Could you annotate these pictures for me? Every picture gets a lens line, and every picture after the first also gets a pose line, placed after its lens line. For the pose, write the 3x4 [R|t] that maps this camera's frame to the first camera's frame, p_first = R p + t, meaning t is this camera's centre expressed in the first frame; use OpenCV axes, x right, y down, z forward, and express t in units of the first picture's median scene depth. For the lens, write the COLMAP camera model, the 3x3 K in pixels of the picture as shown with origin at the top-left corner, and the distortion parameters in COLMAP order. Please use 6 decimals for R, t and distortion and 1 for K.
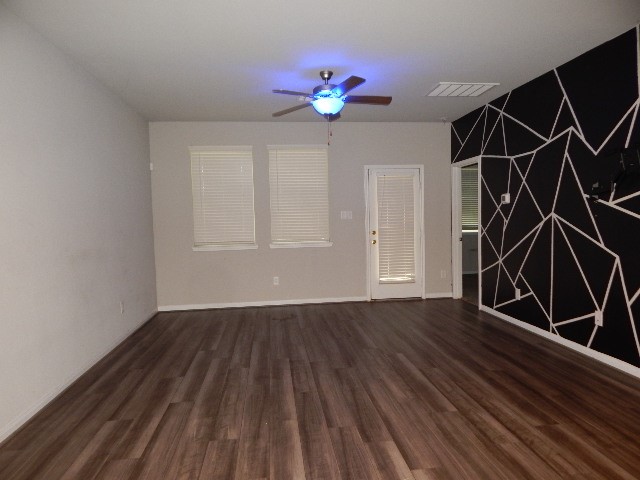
lens RADIAL K [[422.6, 0, 320.0], [0, 422.6, 240.0], [0, 0, 1]] dist [0.001704, 0.000283]
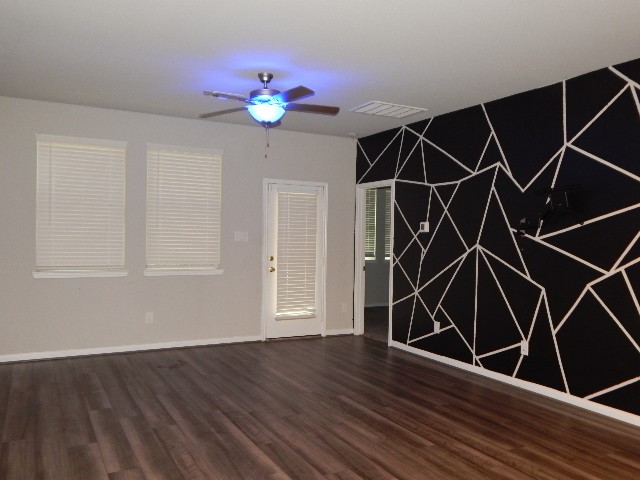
lens RADIAL K [[543.8, 0, 320.0], [0, 543.8, 240.0], [0, 0, 1]] dist [0.023244, -0.007794]
pose [[0.932135, 0.037951, 0.360117, -0.279472], [-0.020803, 0.998463, -0.051376, -0.000776], [-0.361514, 0.040398, 0.931491, -0.074797]]
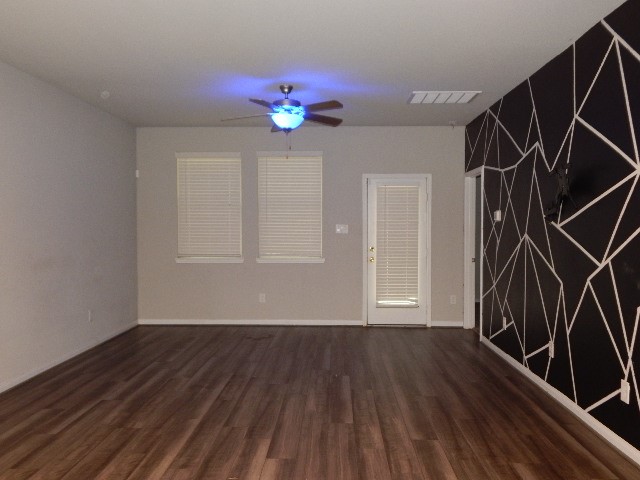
lens RADIAL K [[543.8, 0, 320.0], [0, 543.8, 240.0], [0, 0, 1]] dist [0.023244, -0.007794]
pose [[0.988379, 0.028101, -0.149388, 0.302464], [-0.032219, 0.999163, -0.025221, -0.007056], [0.148554, 0.029741, 0.988457, -0.244477]]
